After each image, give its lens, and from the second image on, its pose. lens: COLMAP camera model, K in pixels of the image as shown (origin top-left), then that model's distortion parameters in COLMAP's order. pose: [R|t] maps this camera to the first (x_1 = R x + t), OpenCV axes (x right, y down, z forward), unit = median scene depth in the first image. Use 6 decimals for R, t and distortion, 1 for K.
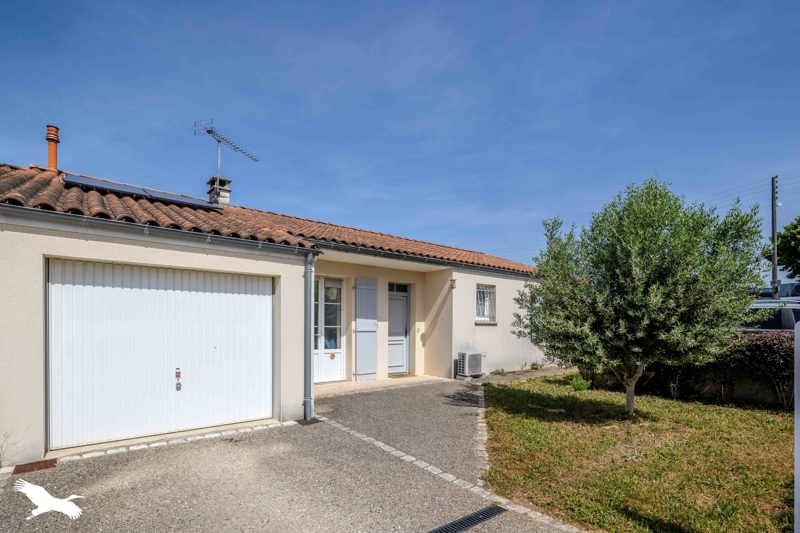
lens RADIAL K [[389.9, 0, 399.7], [0, 389.9, 326.4], [0, 0, 1]] dist [0.016888, -0.000382]
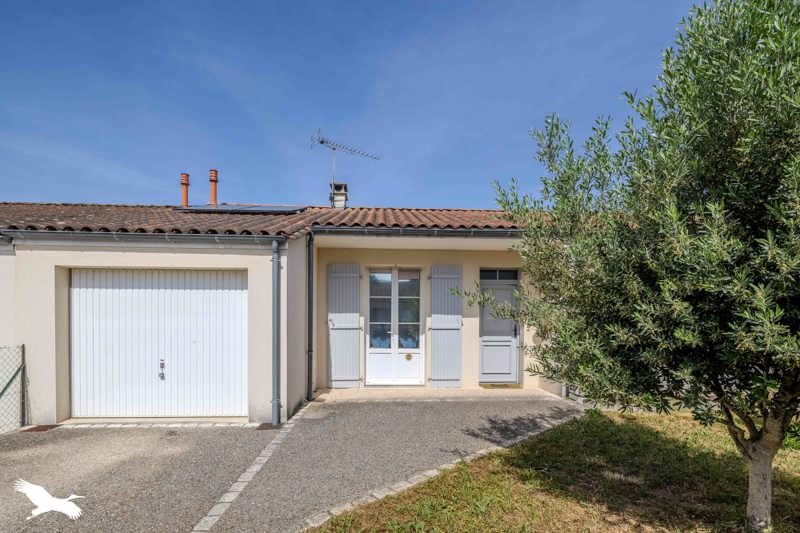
lens RADIAL K [[389.9, 0, 399.7], [0, 389.9, 326.4], [0, 0, 1]] dist [0.016888, -0.000382]
pose [[0.805988, 0.004040, -0.591918, 0.394592], [-0.001978, 0.999990, 0.004131, 0.004794], [0.591928, -0.002158, 0.805988, 0.319617]]
